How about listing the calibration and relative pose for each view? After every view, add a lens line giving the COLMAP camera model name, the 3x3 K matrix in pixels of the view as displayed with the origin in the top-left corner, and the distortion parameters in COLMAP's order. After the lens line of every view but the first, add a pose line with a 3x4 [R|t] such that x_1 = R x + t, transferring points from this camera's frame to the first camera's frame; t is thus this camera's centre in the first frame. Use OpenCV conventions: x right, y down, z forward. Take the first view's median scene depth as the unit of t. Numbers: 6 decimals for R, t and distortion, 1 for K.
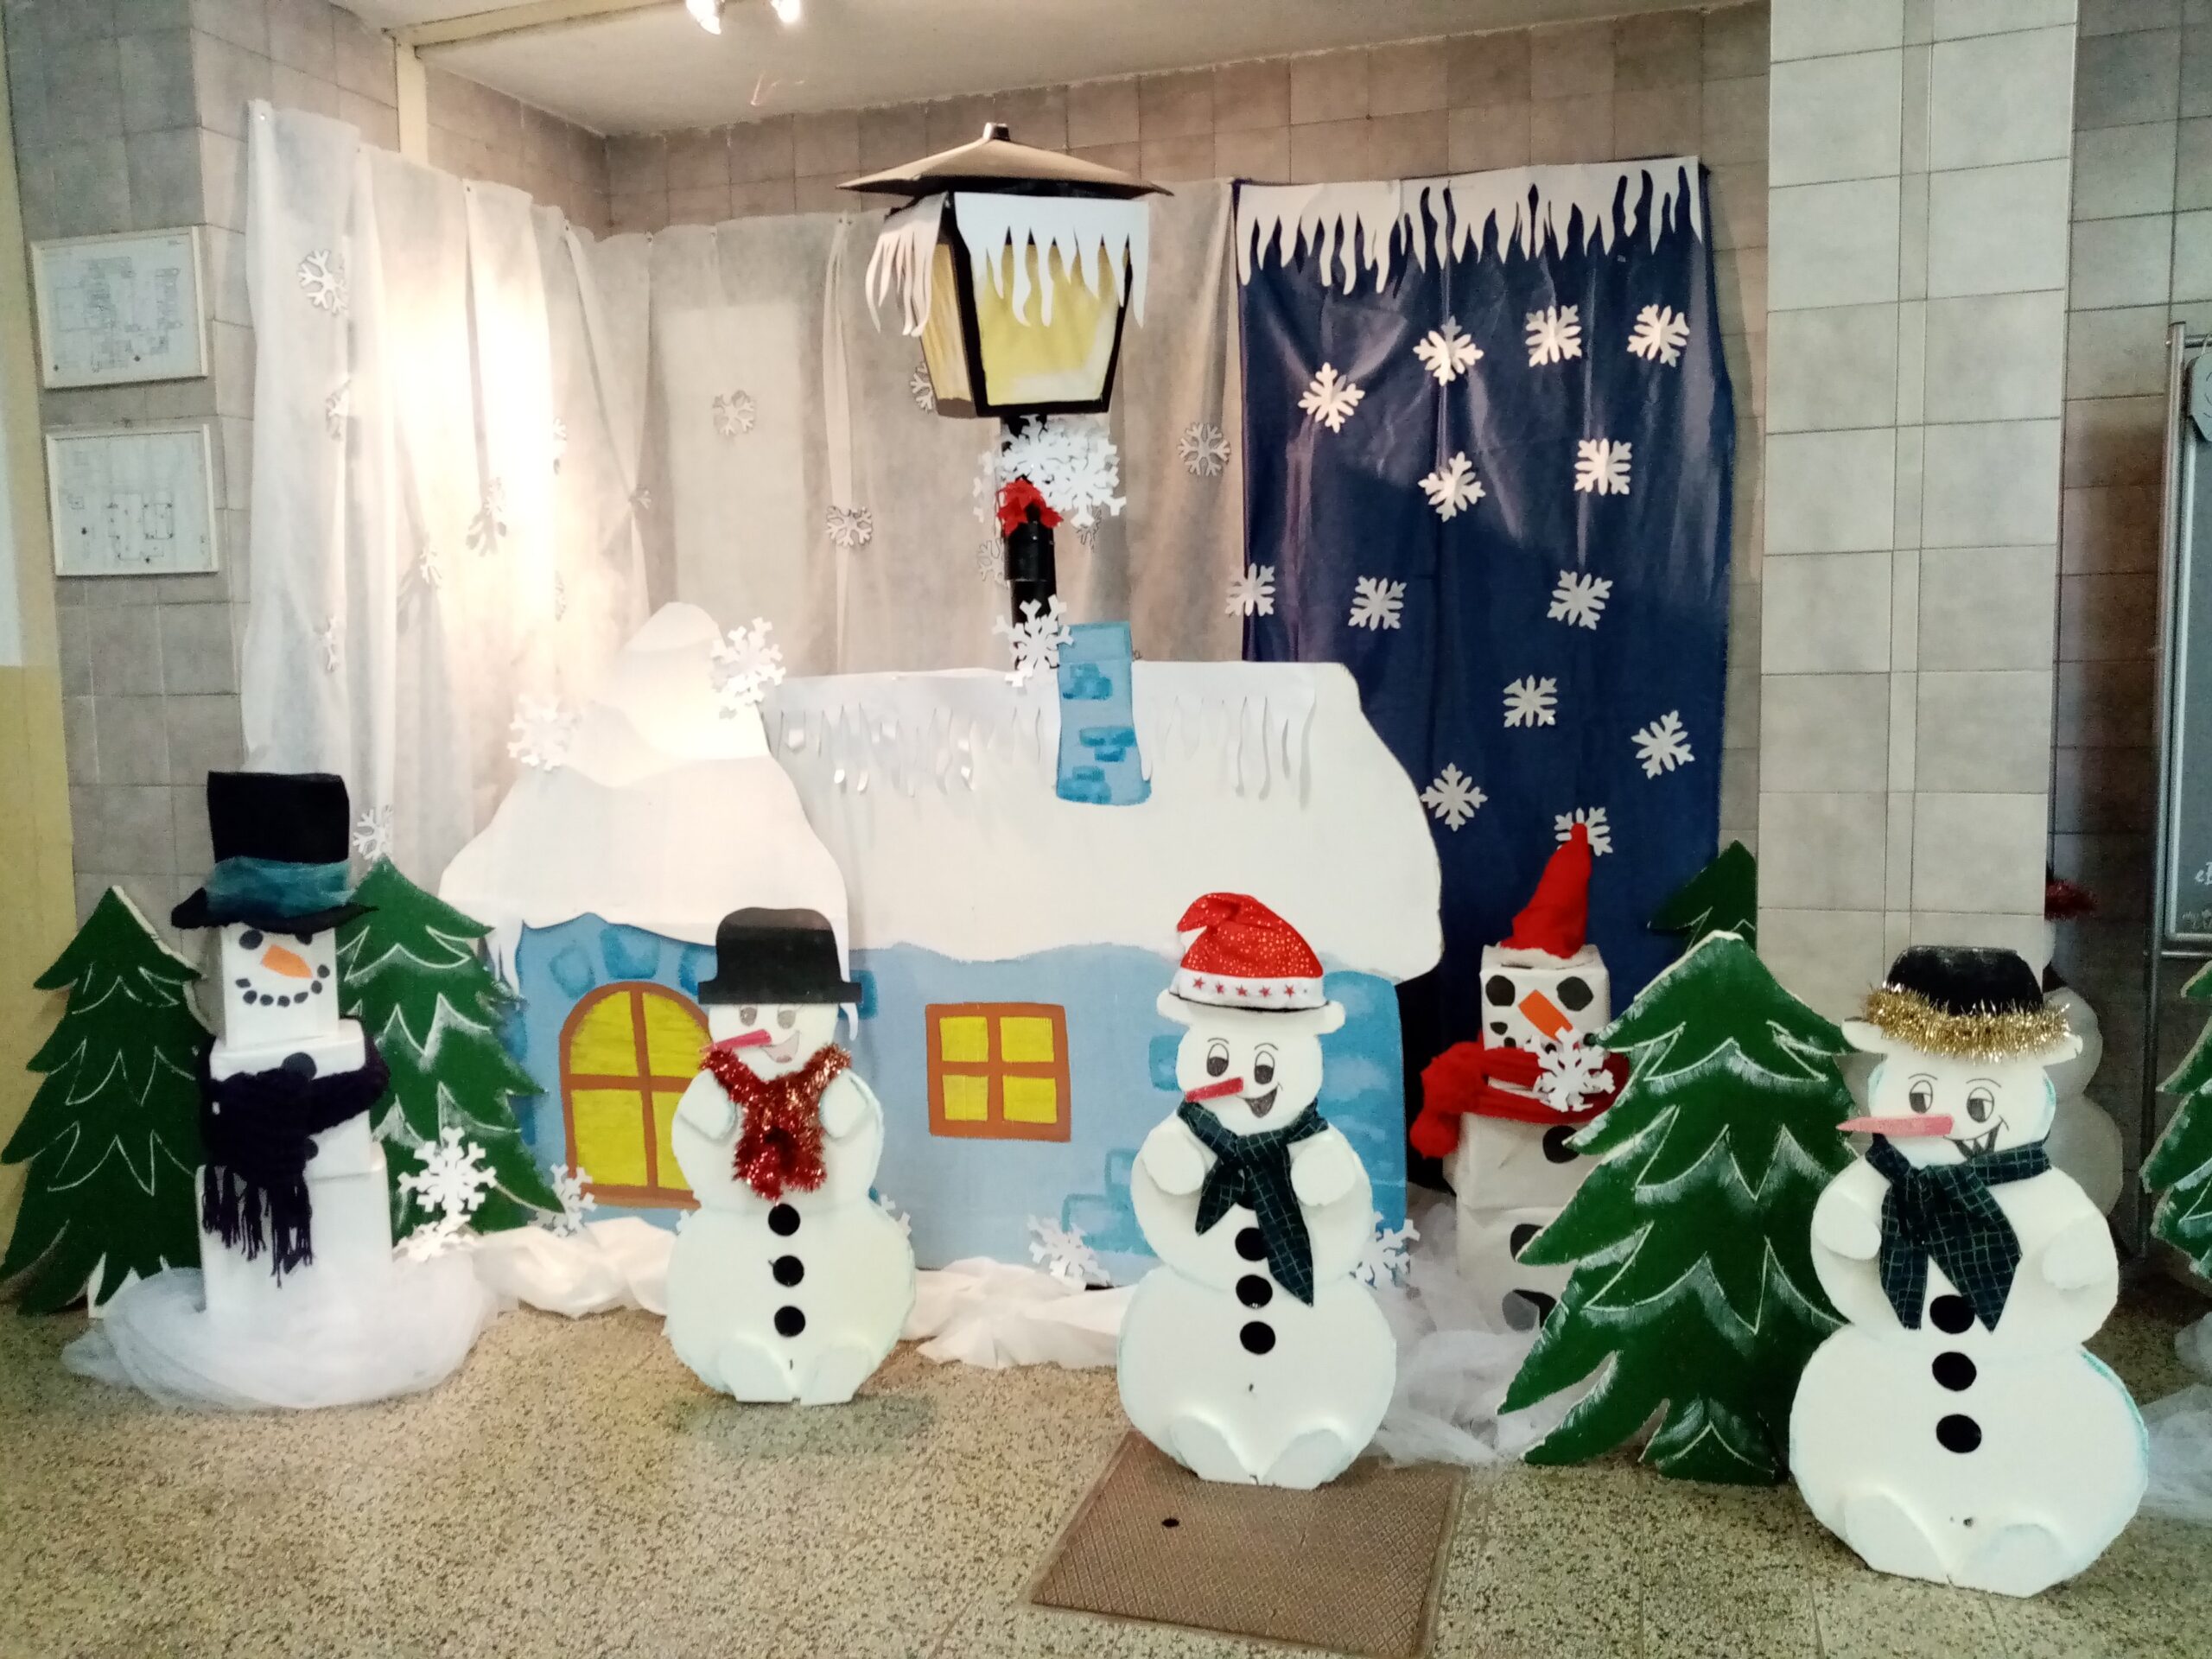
lens RADIAL K [[1746.6, 0, 1085.0], [0, 1746.6, 804.6], [0, 0, 1]] dist [0.090533, -0.196672]
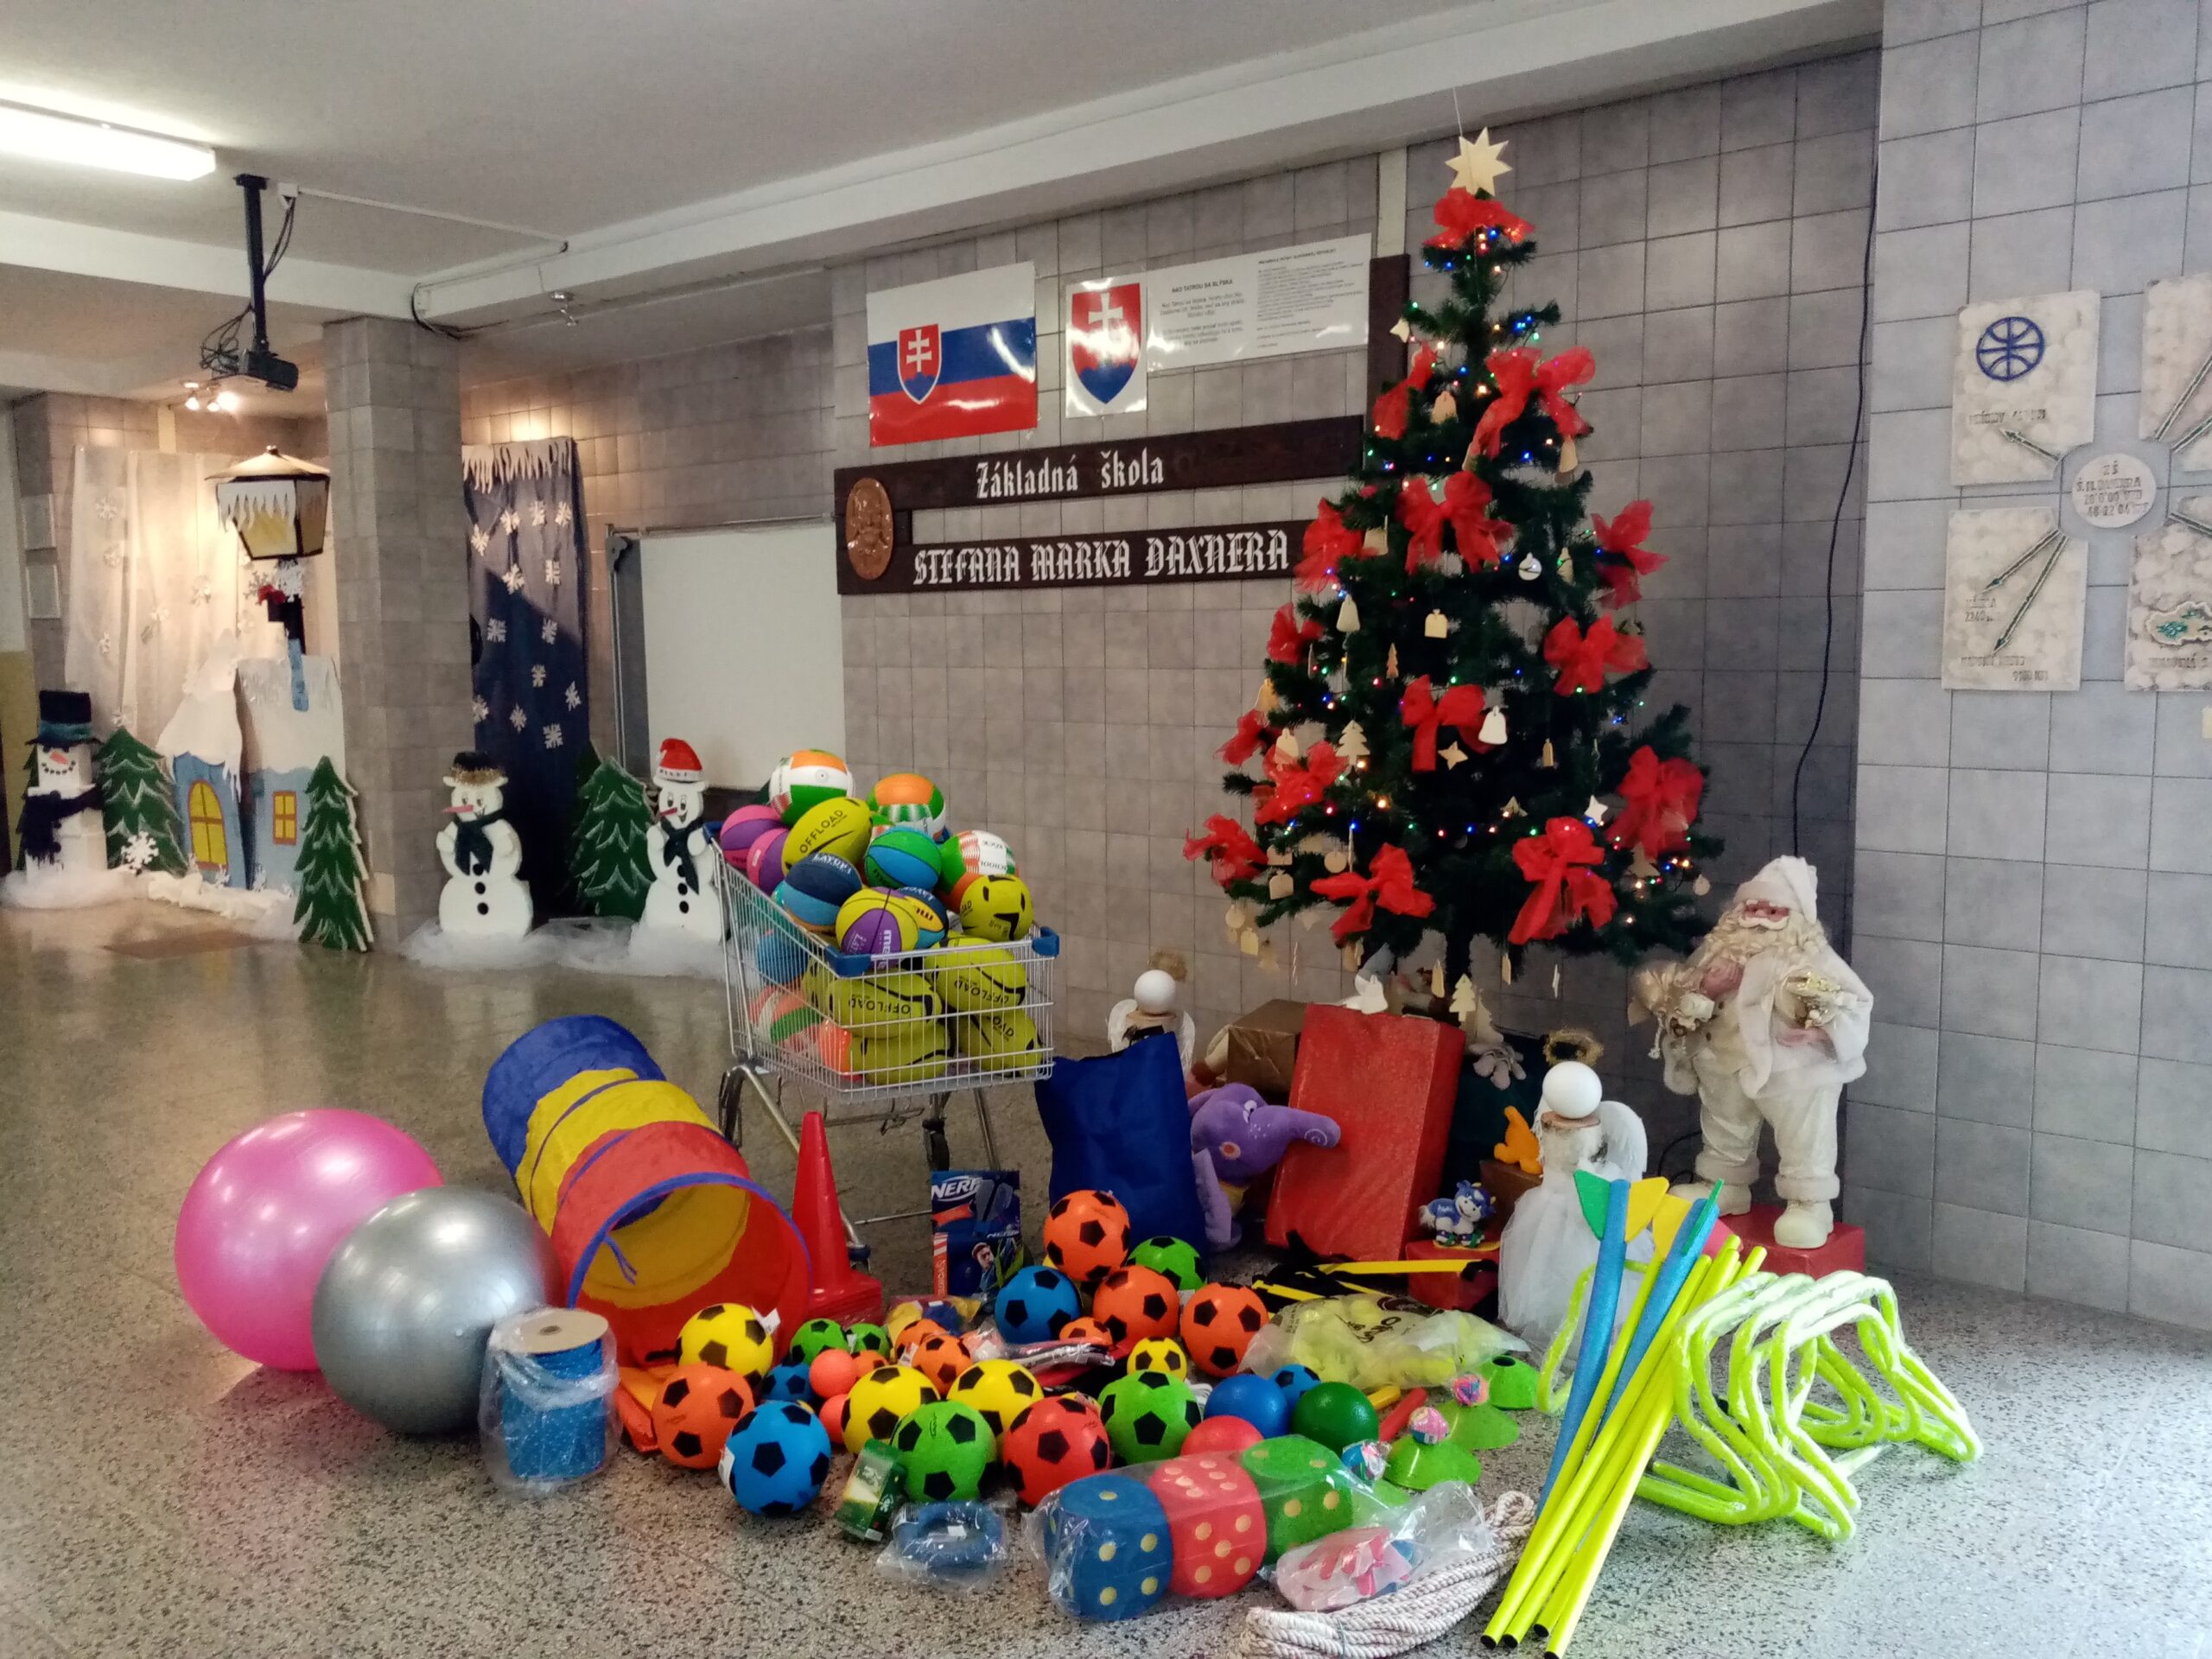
lens RADIAL K [[1746.6, 0, 1085.0], [0, 1746.6, 804.6], [0, 0, 1]] dist [0.090533, -0.196672]
pose [[0.925519, 0.048079, -0.375636, 1.924763], [-0.043562, 0.998840, 0.020513, 0.031392], [0.376186, -0.002622, 0.926540, -0.892192]]
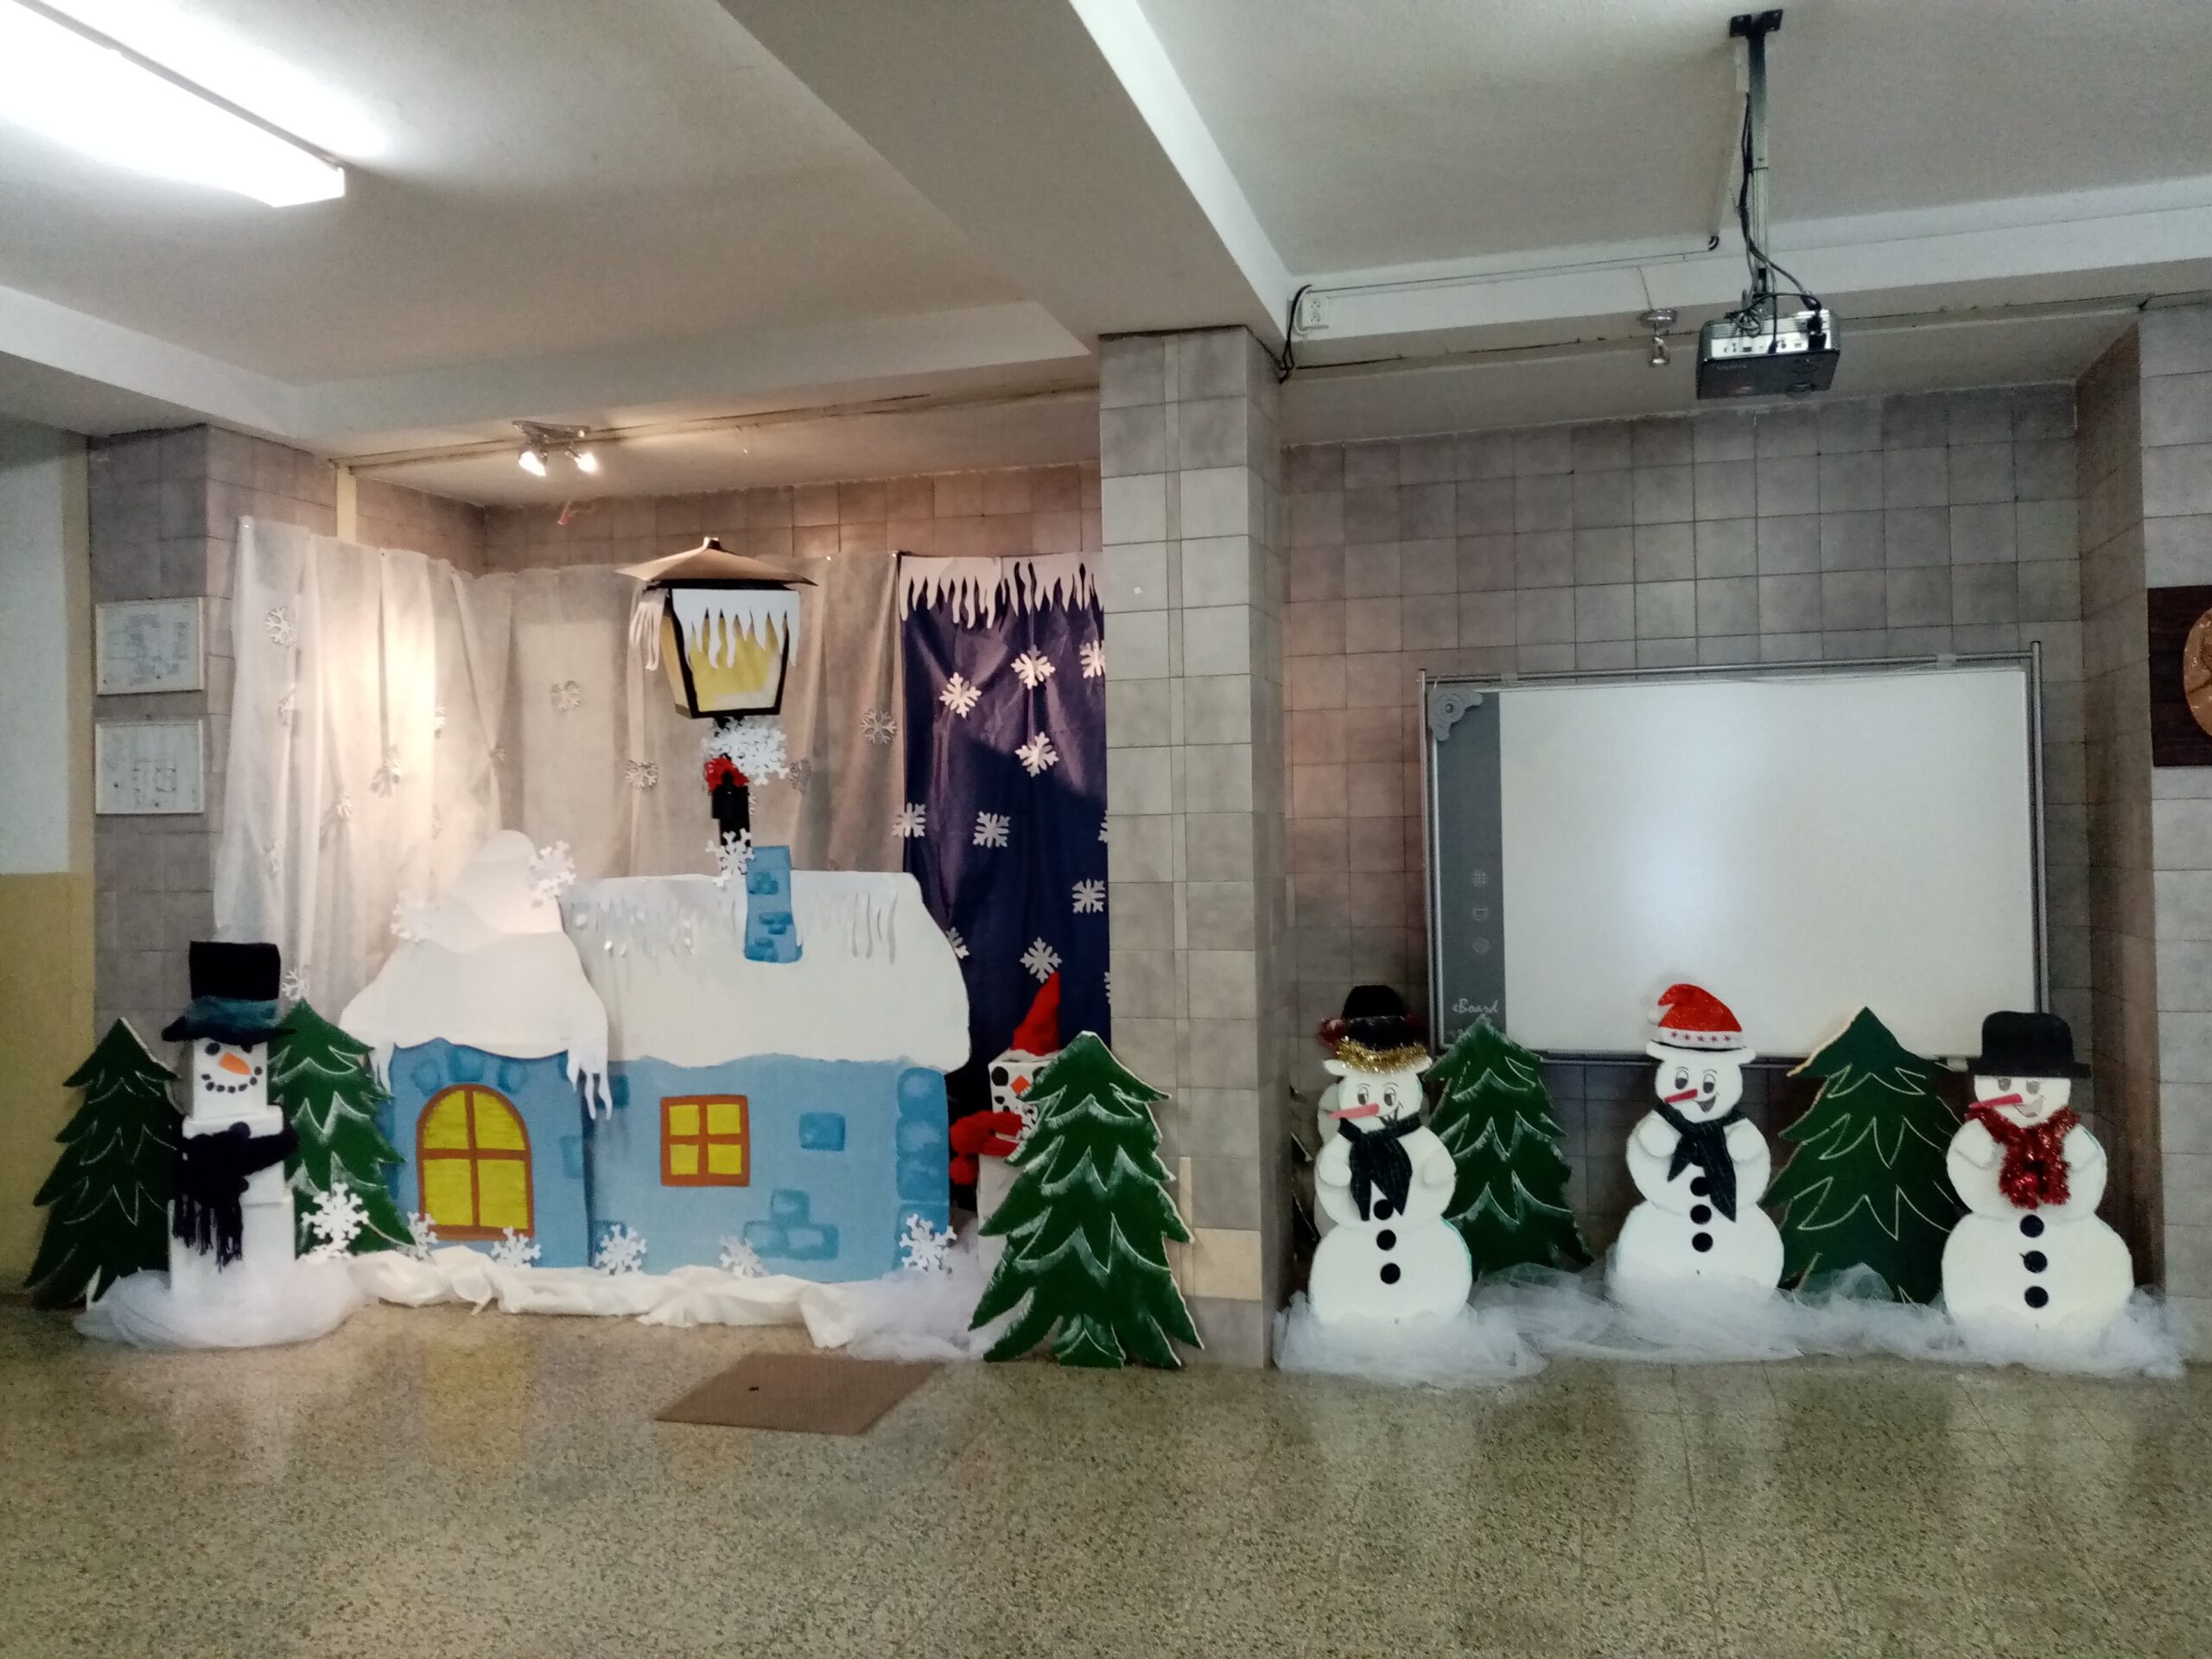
lens RADIAL K [[1746.6, 0, 1085.0], [0, 1746.6, 804.6], [0, 0, 1]] dist [0.090533, -0.196672]
pose [[0.999662, 0.004117, 0.025665, 0.234219], [-0.001328, 0.994179, -0.107730, 0.026326], [-0.025959, 0.107660, 0.993849, -0.540137]]
